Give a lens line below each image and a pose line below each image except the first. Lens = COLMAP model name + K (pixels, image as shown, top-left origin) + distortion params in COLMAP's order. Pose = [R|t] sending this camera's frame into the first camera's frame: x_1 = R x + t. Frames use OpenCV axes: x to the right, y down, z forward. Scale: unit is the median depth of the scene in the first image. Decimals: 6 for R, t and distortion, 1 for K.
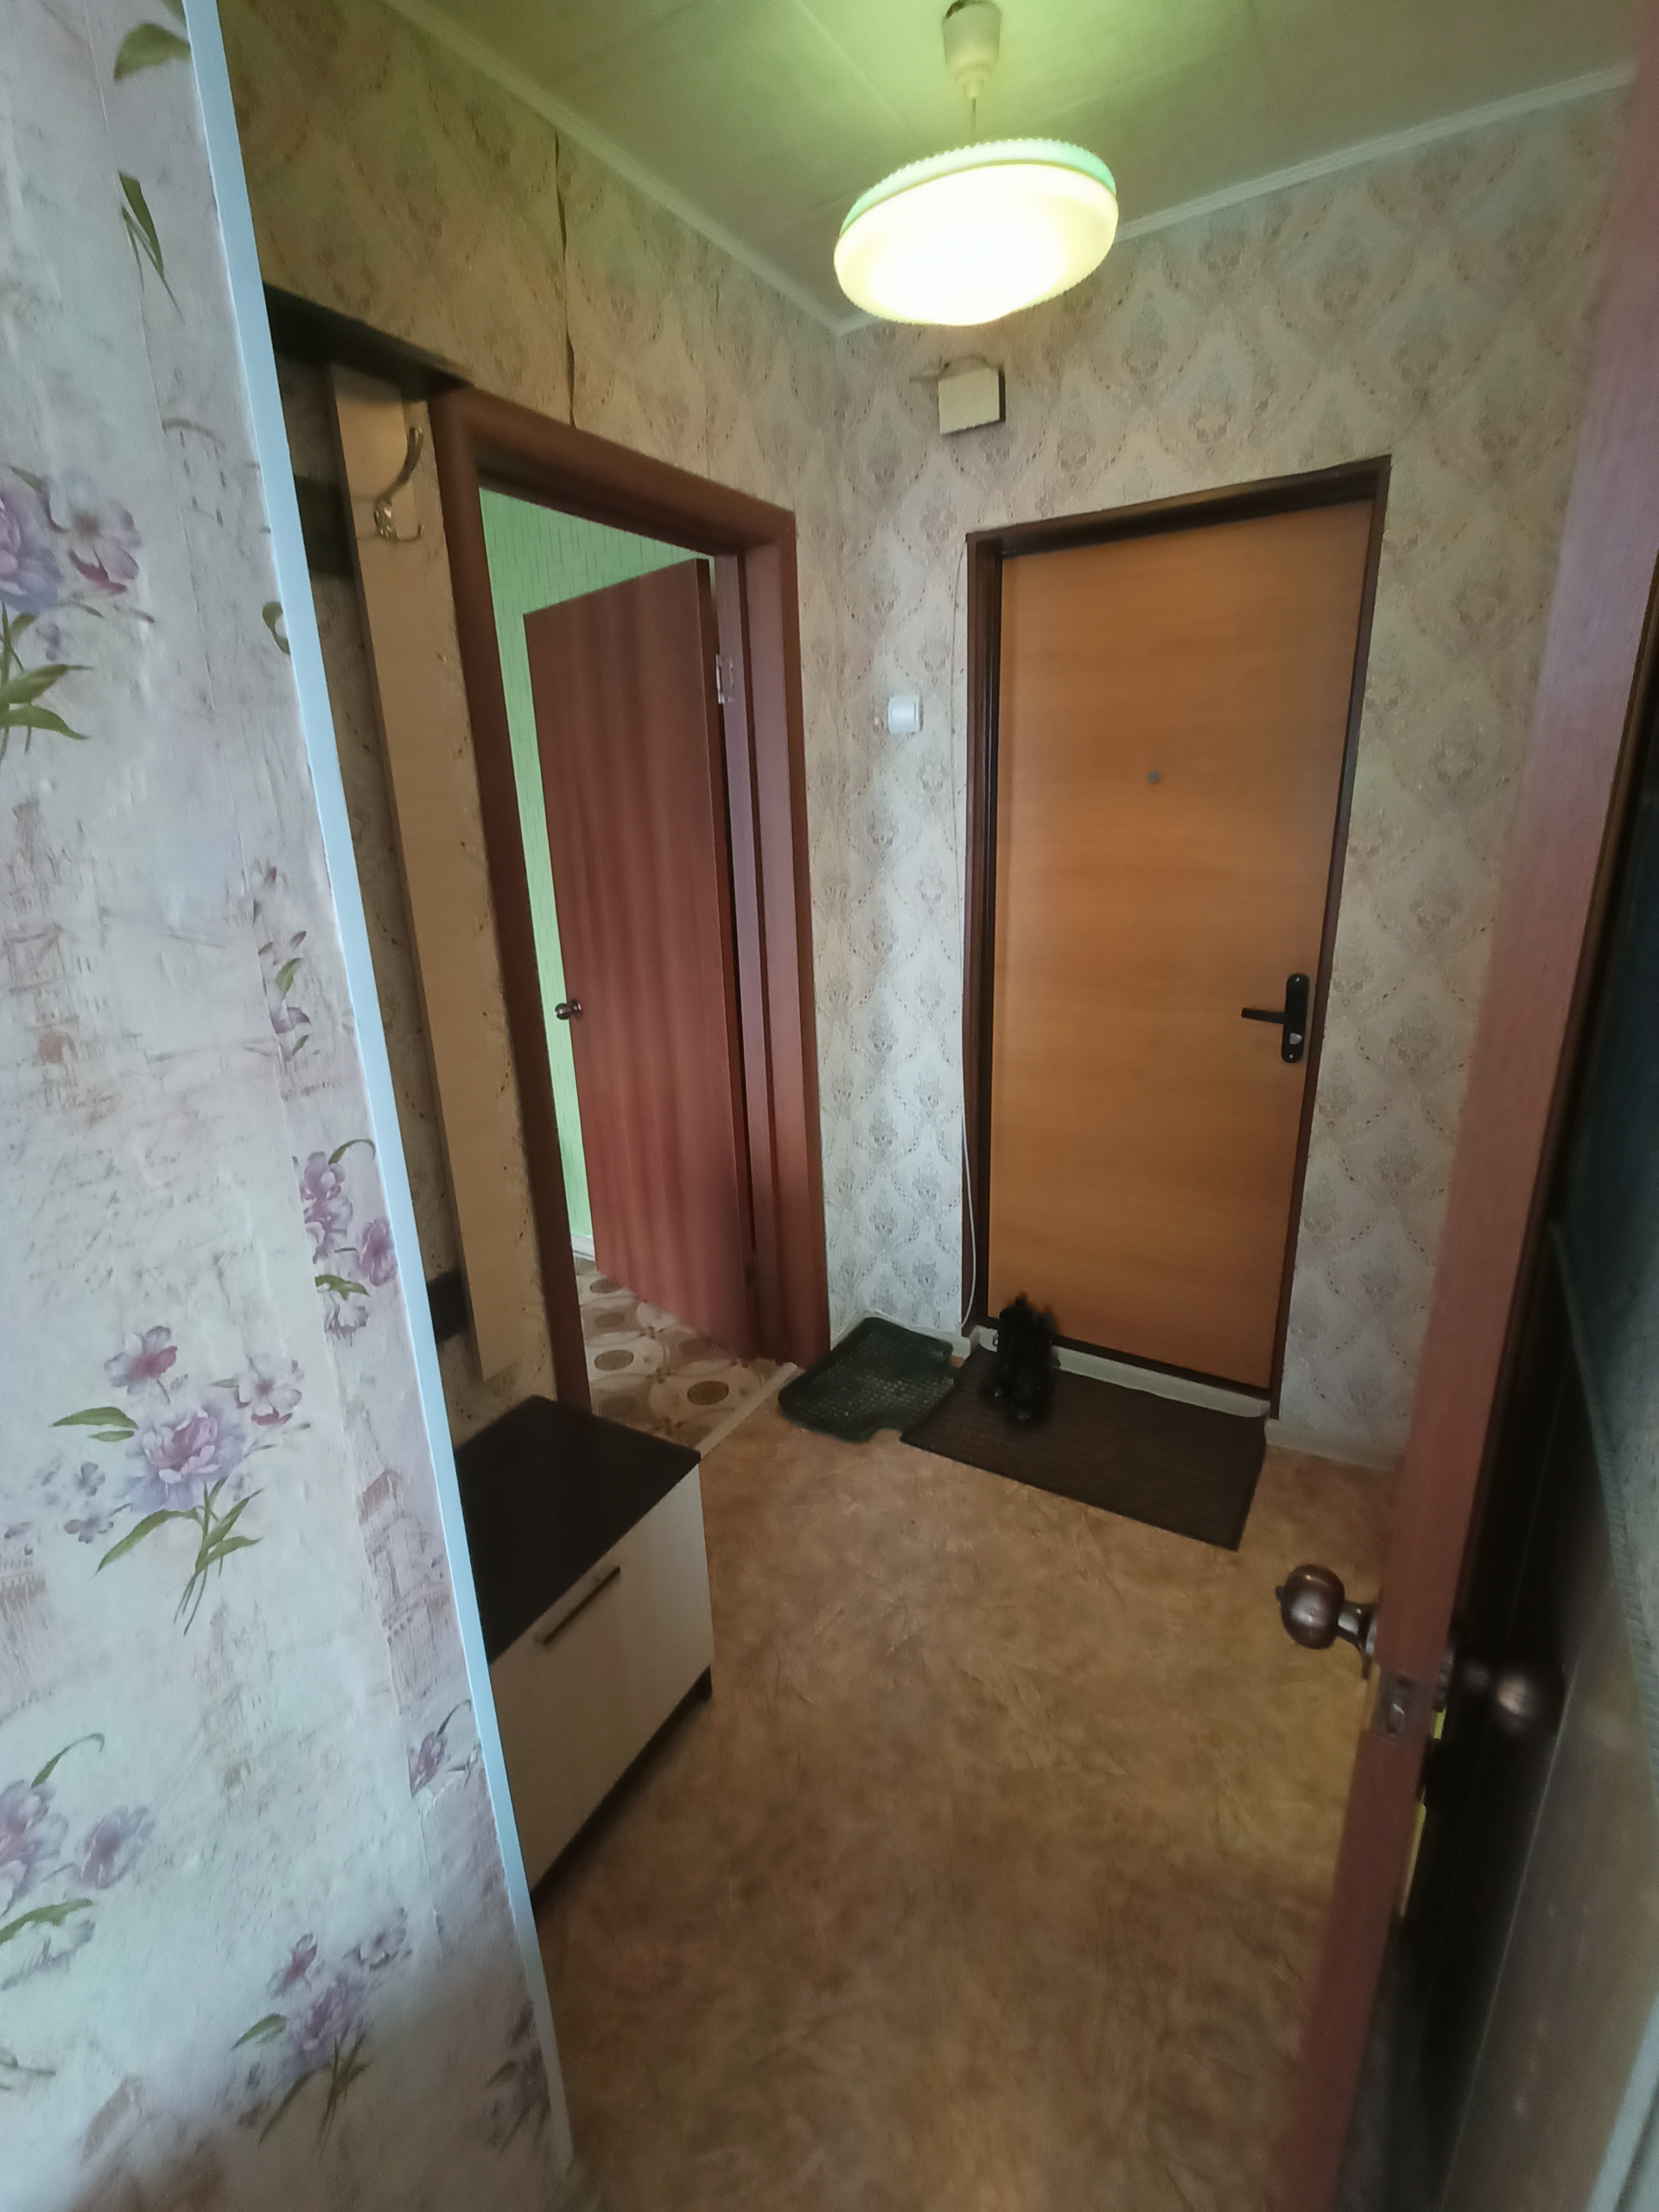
lens RADIAL K [[997.7, 0, 820.6], [0, 997.7, 1109.3], [0, 0, 1]] dist [0.007935, -0.003664]
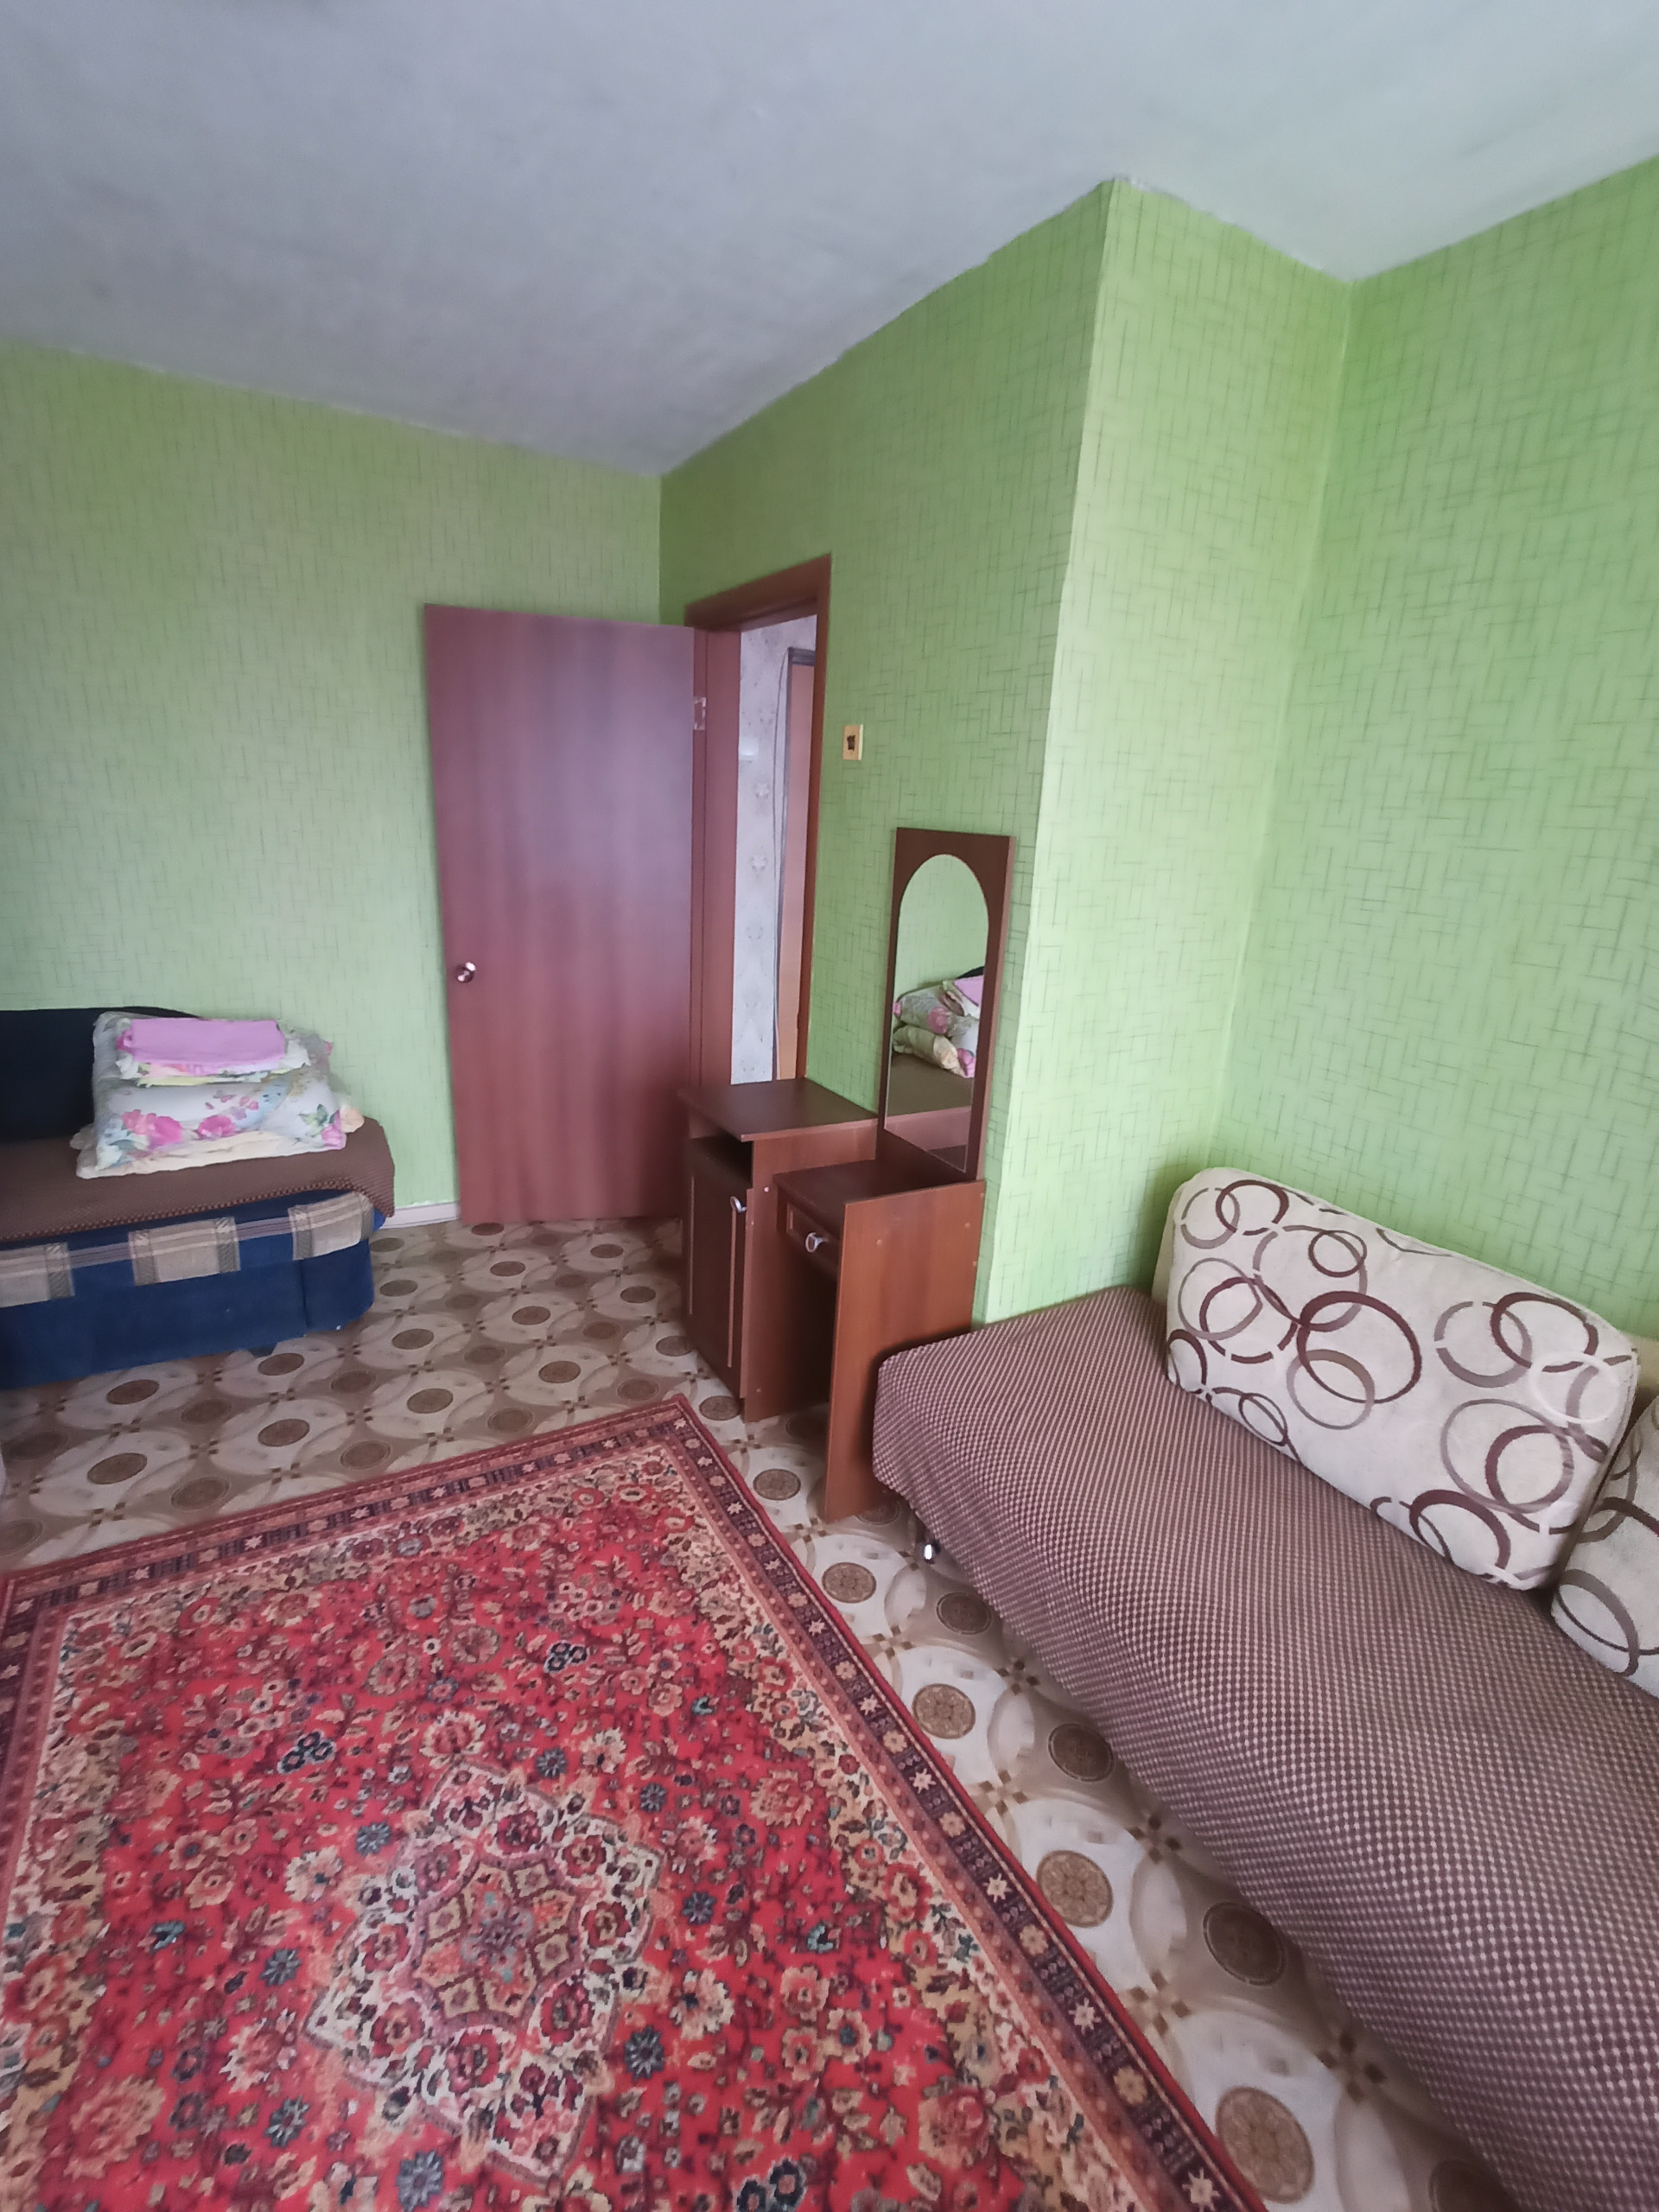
lens RADIAL K [[997.7, 0, 809.9], [0, 997.7, 1109.5], [0, 0, 1]] dist [0.007935, -0.003664]
pose [[0.514311, -0.199409, 0.834099, -1.565240], [0.188194, 0.975128, 0.117083, -0.019469], [-0.836700, 0.096756, 0.539047, 0.181431]]
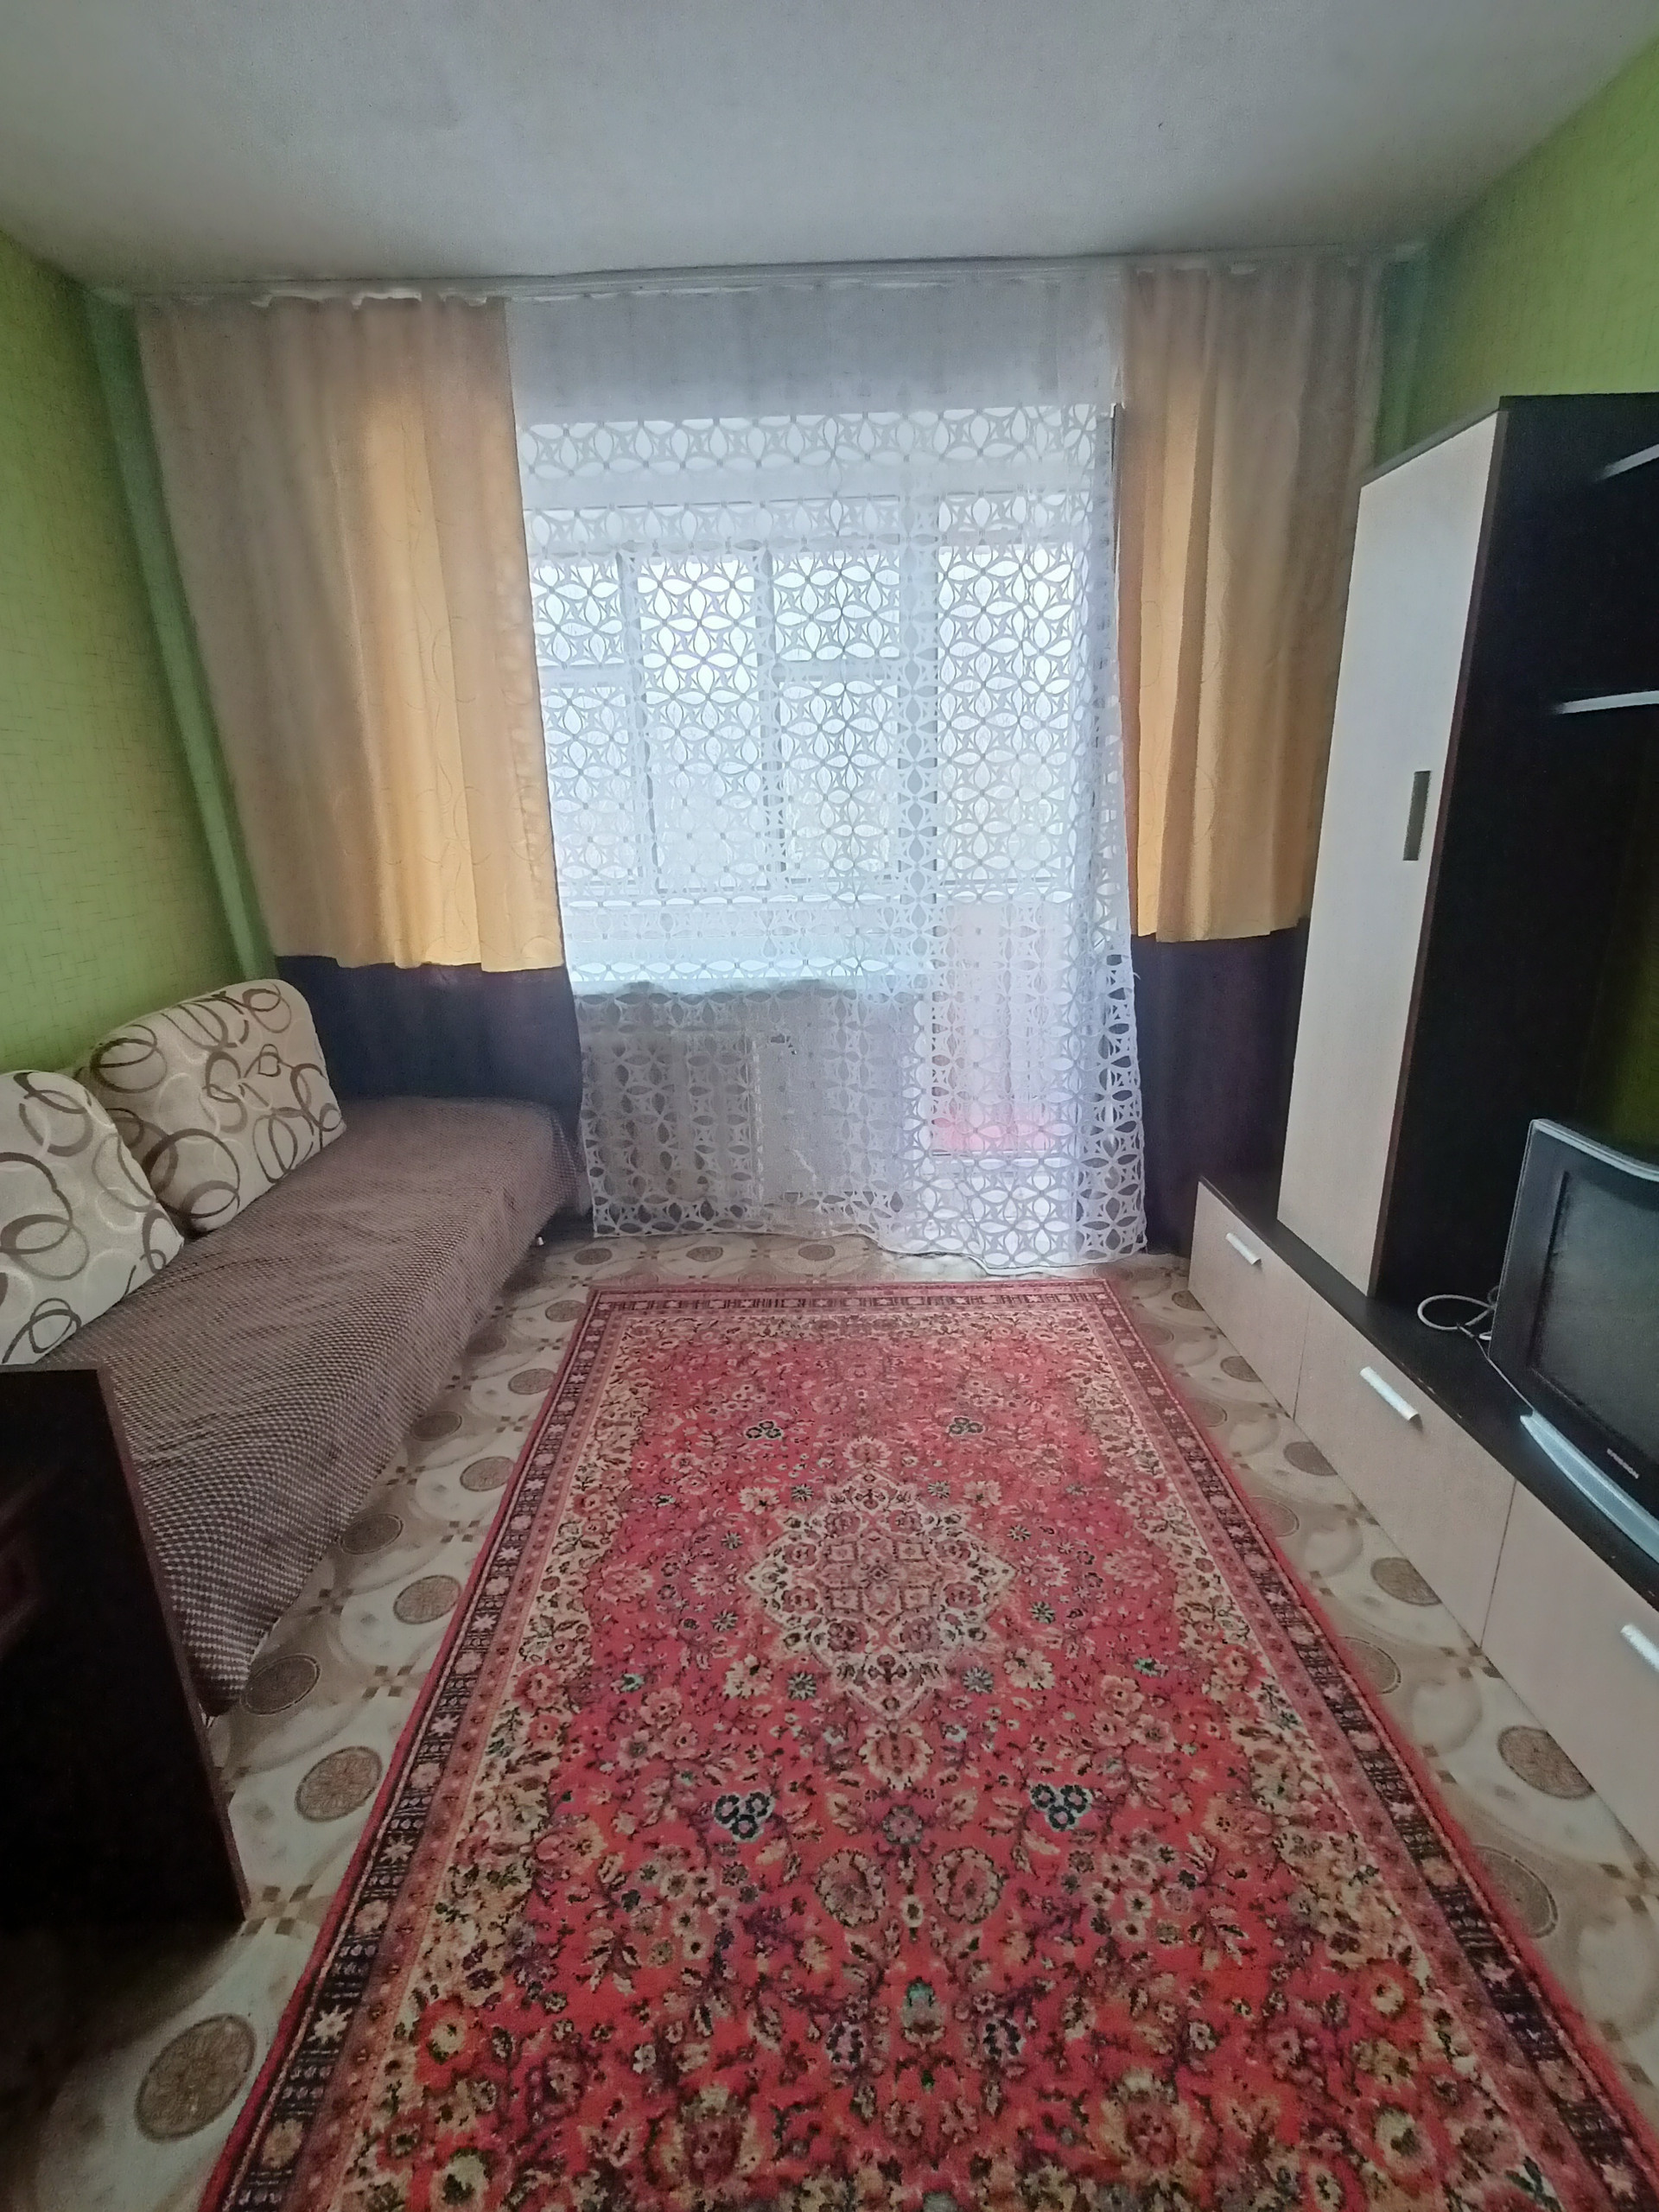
lens RADIAL K [[997.7, 0, 829.5], [0, 997.7, 1100.5], [0, 0, 1]] dist [0.007935, -0.003664]
pose [[-0.850271, 0.203554, -0.485392, -0.802370], [-0.104676, 0.838378, 0.534945, -0.235969], [0.515832, 0.505657, -0.691541, 1.209971]]
